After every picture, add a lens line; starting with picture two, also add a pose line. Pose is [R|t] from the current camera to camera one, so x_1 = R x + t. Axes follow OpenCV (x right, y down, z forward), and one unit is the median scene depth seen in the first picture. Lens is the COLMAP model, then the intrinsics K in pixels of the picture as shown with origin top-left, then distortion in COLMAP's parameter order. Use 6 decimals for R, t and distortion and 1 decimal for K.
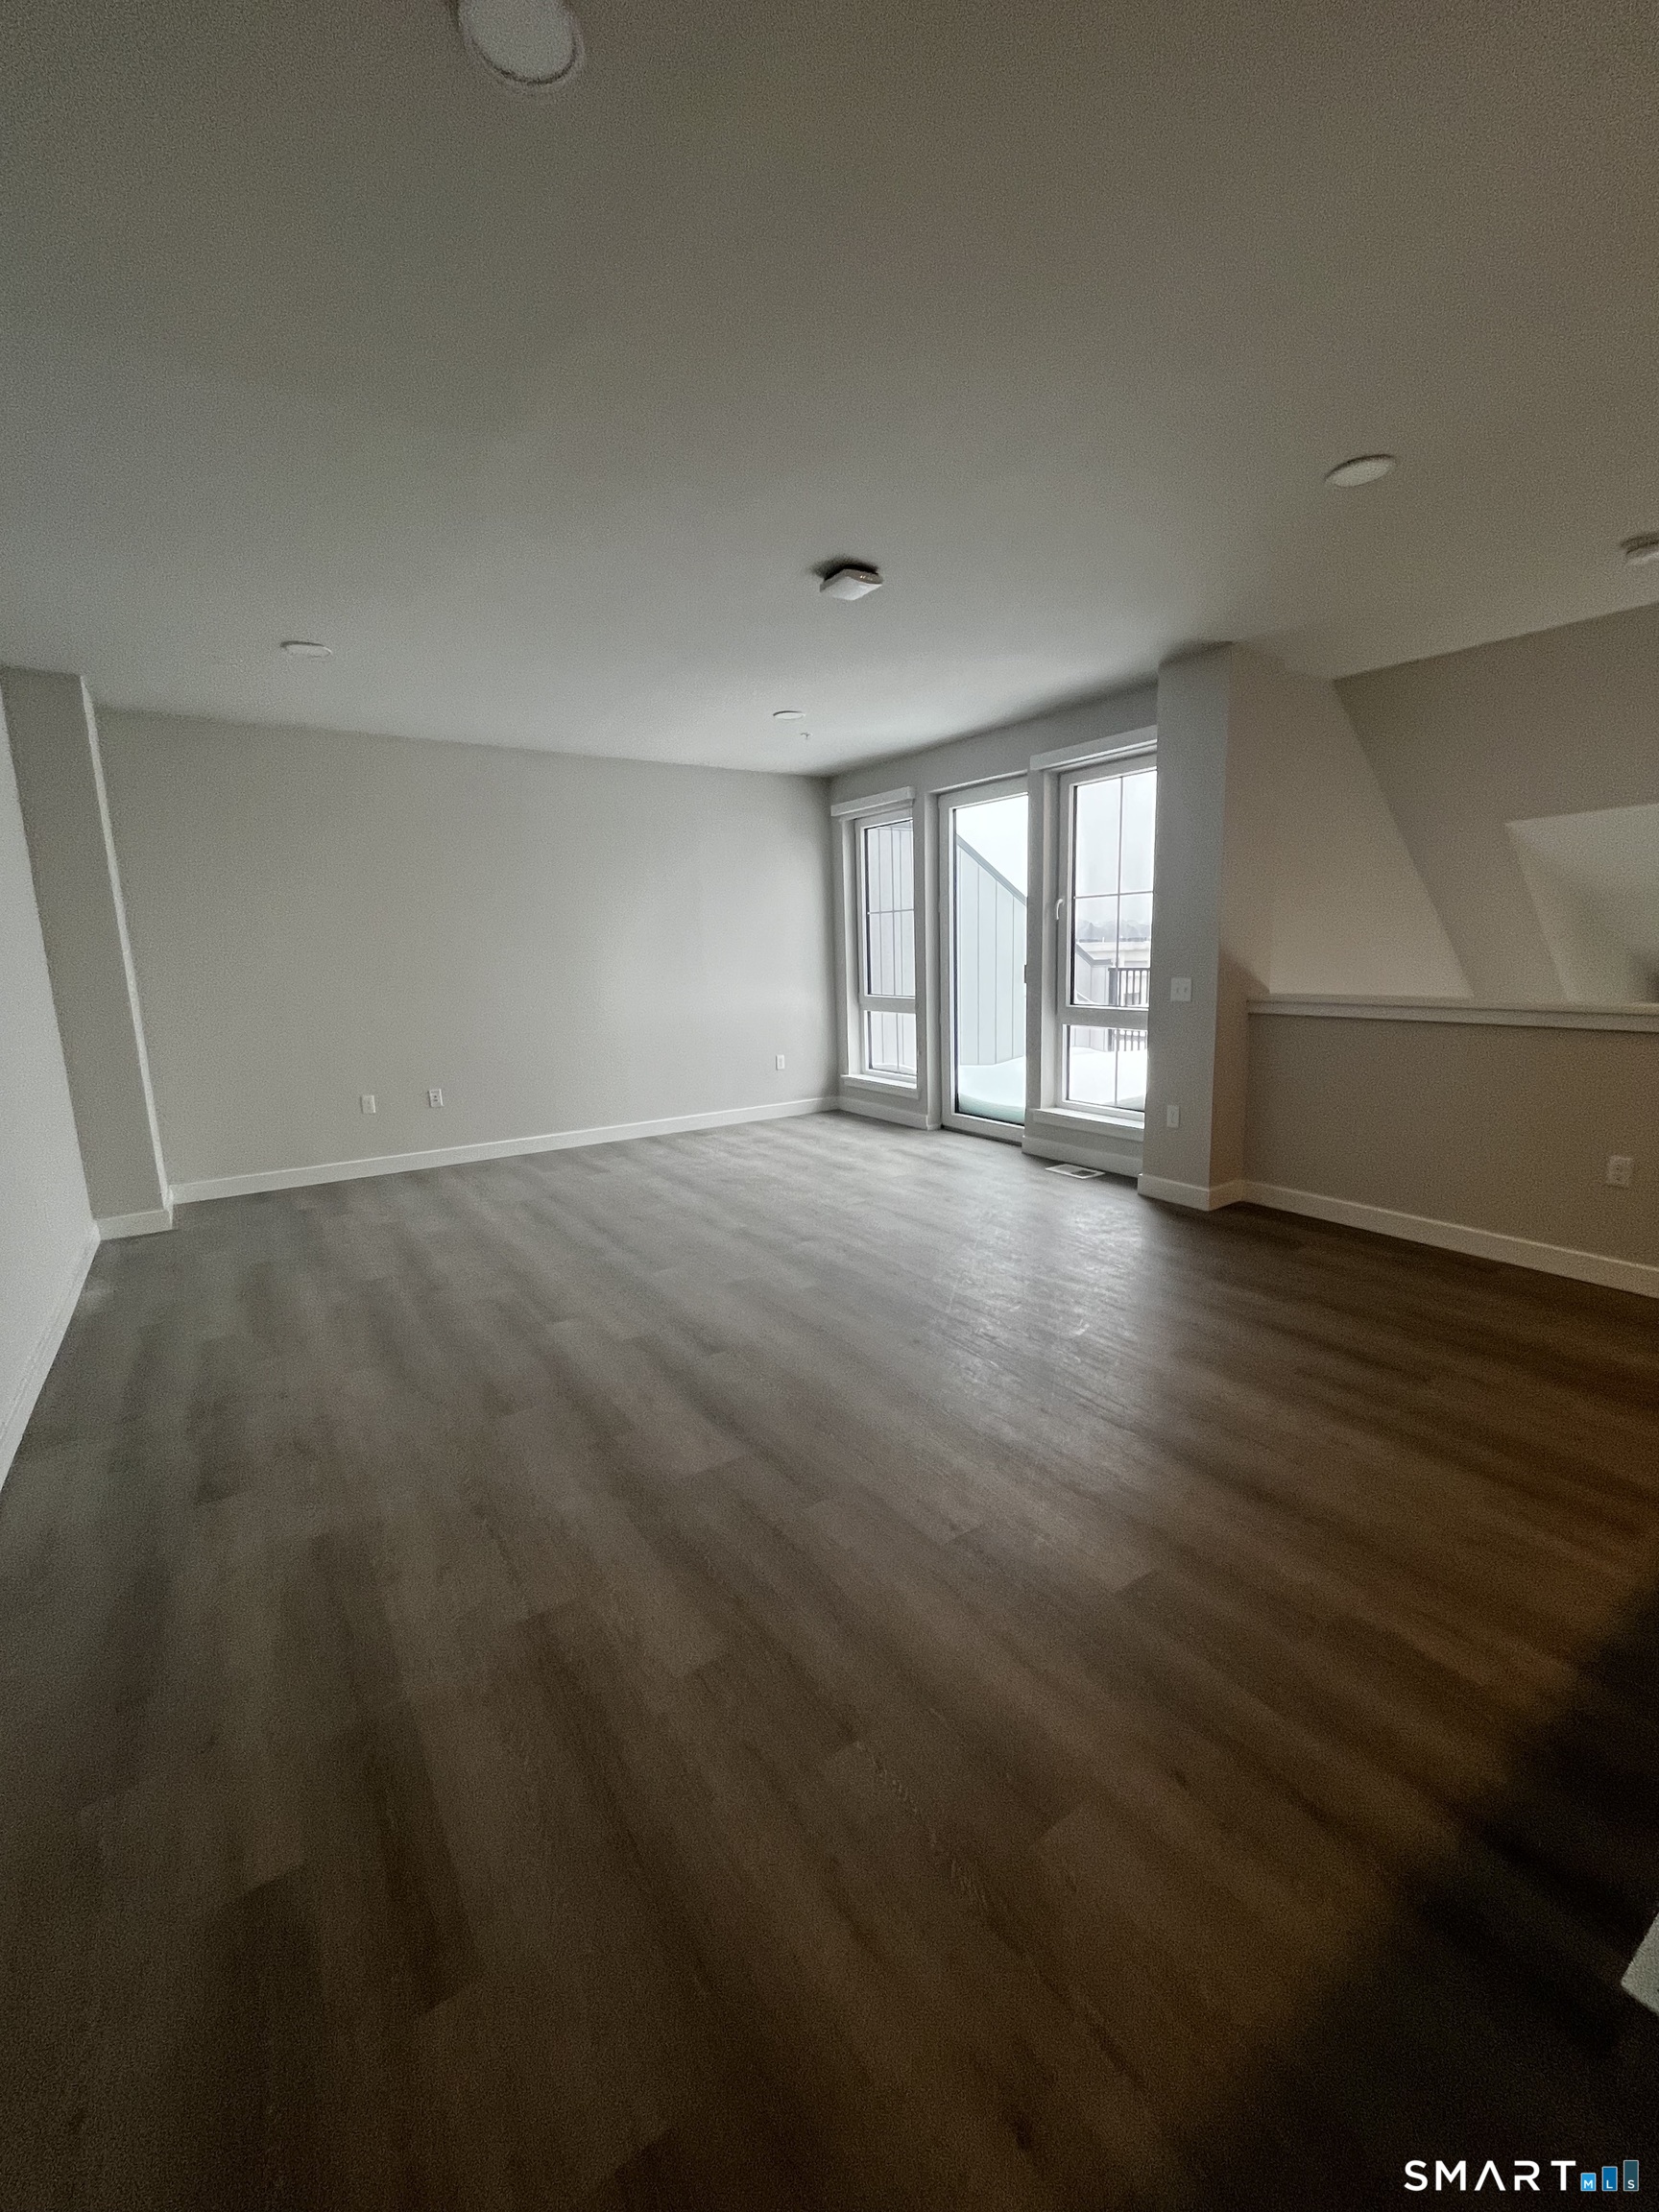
lens RADIAL K [[895.6, 0, 823.3], [0, 895.6, 1103.3], [0, 0, 1]] dist [-0.015677, -0.001385]
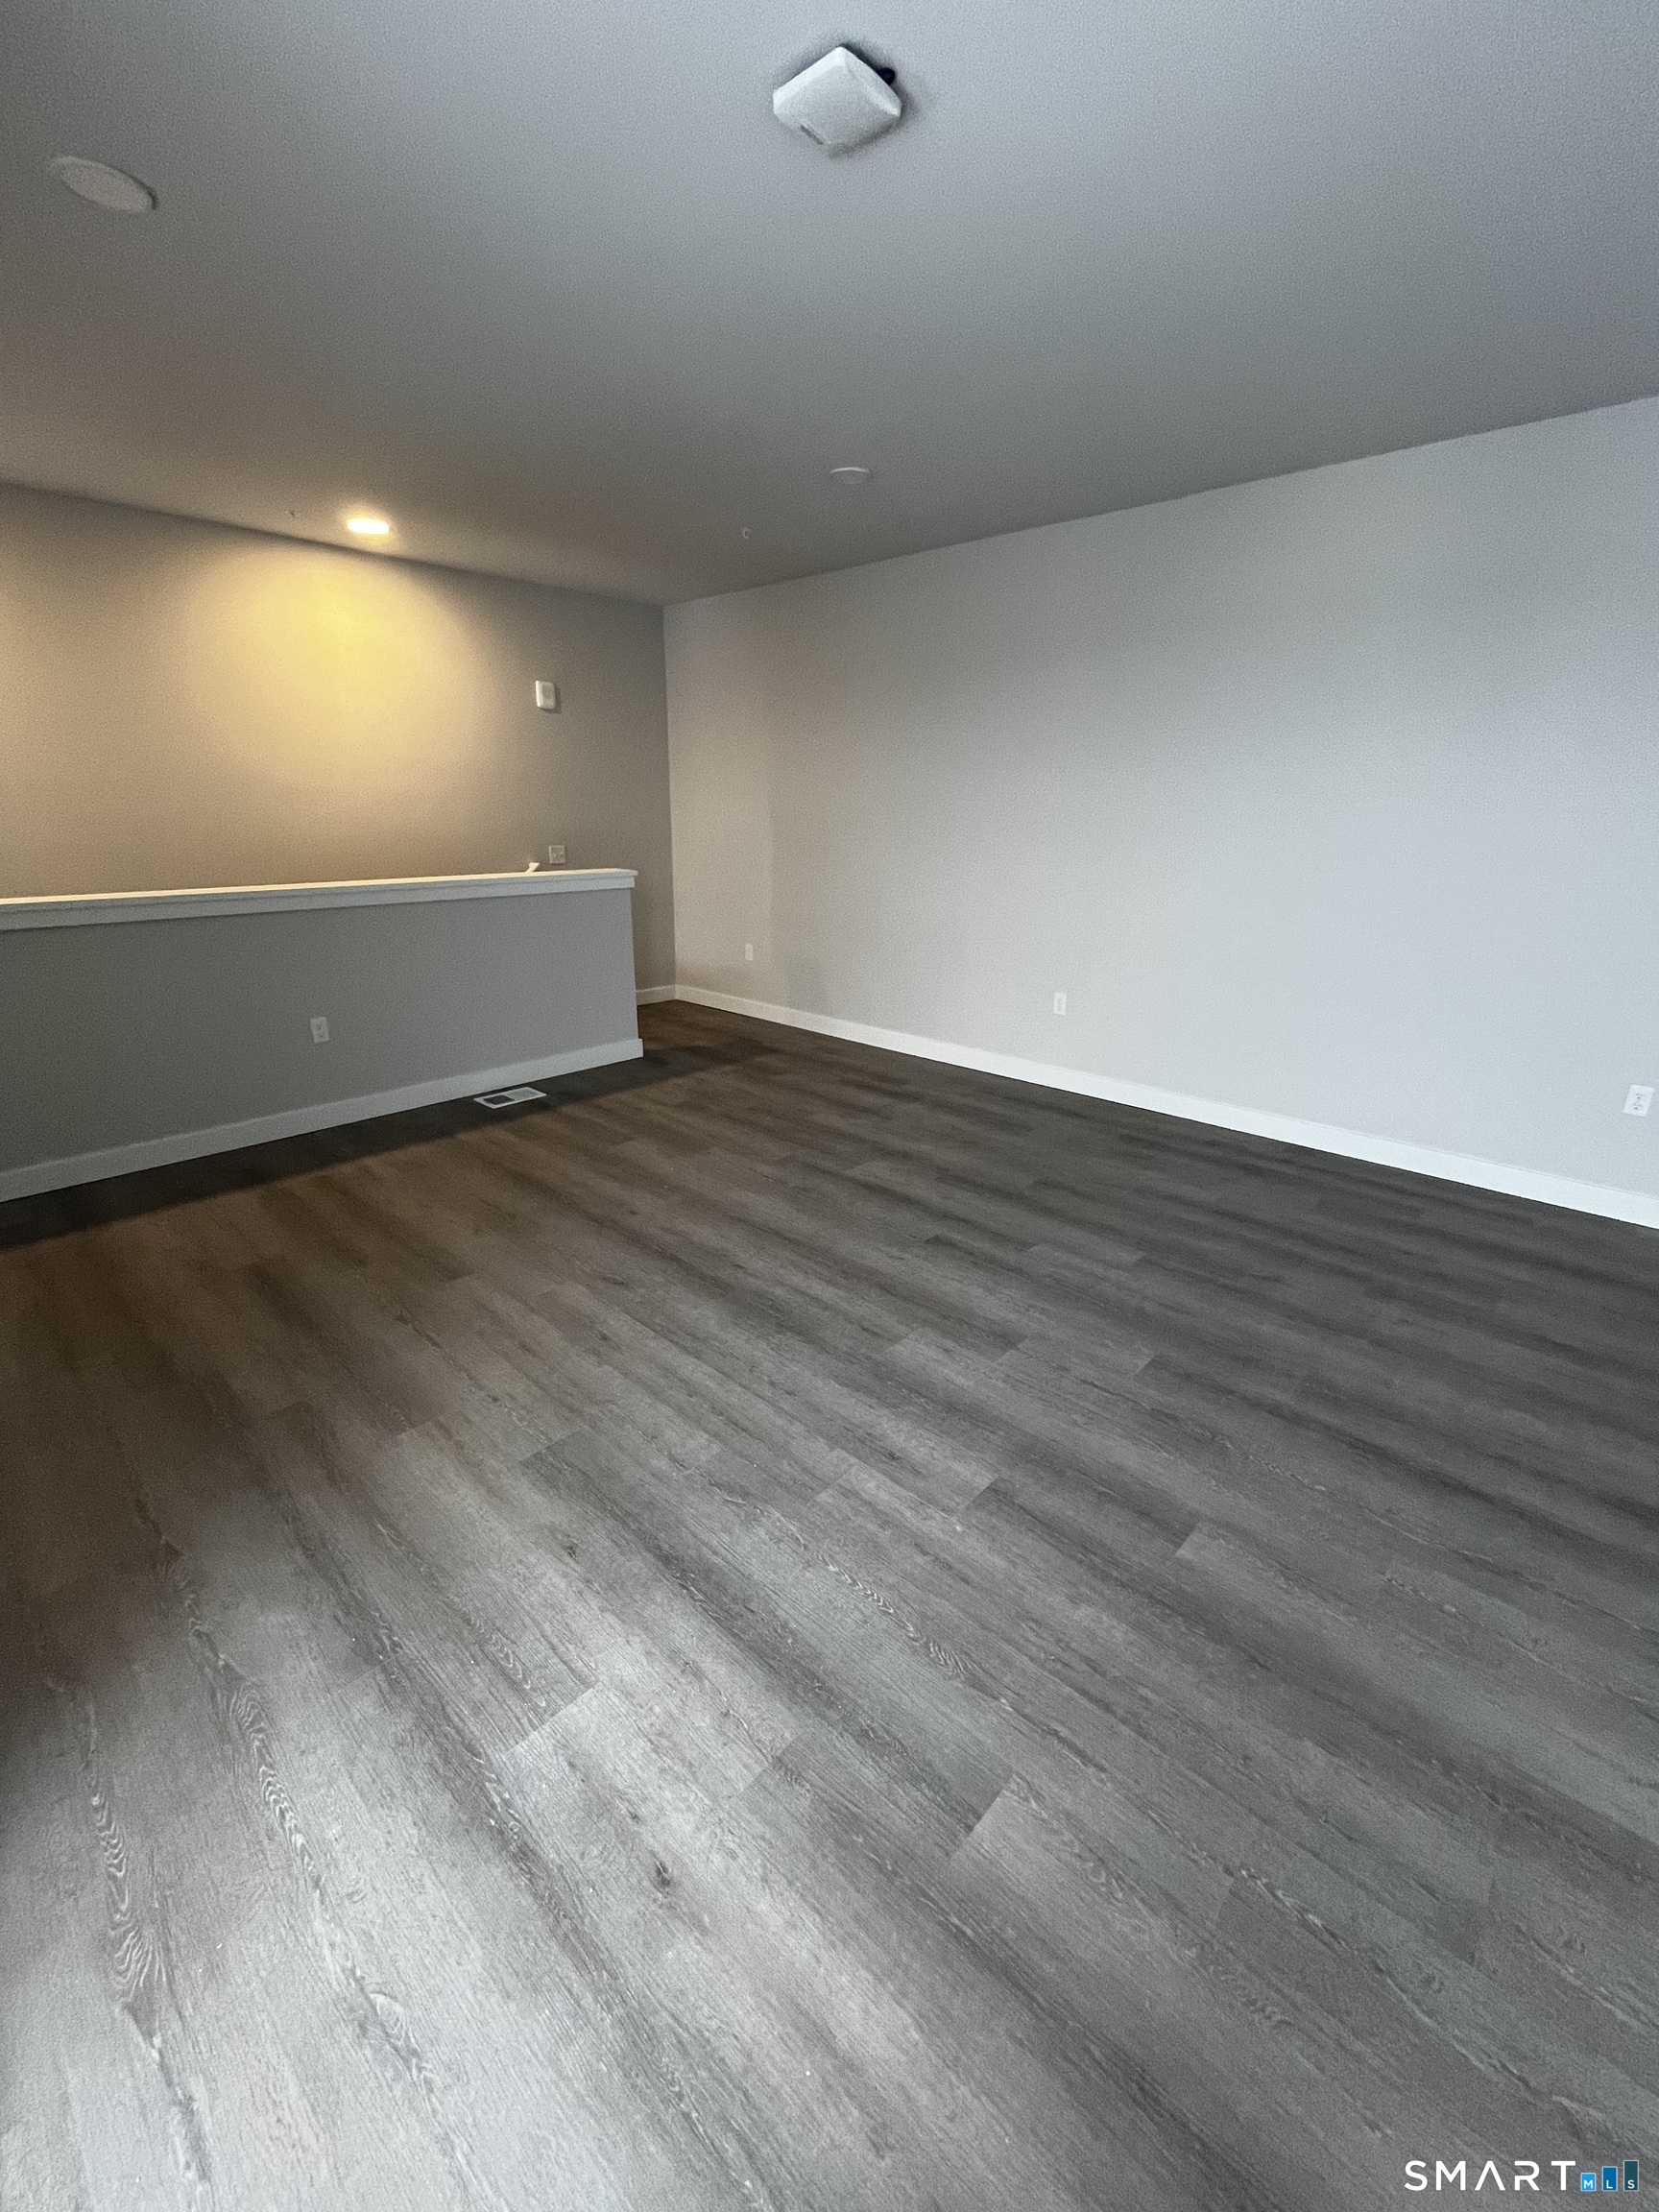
lens RADIAL K [[895.6, 0, 822.1], [0, 895.6, 1110.3], [0, 0, 1]] dist [-0.015677, -0.001385]
pose [[-0.975242, 0.085720, -0.203848, 0.196453], [-0.021410, 0.880883, 0.472850, -0.326402], [0.220099, 0.465507, -0.857239, 1.775203]]
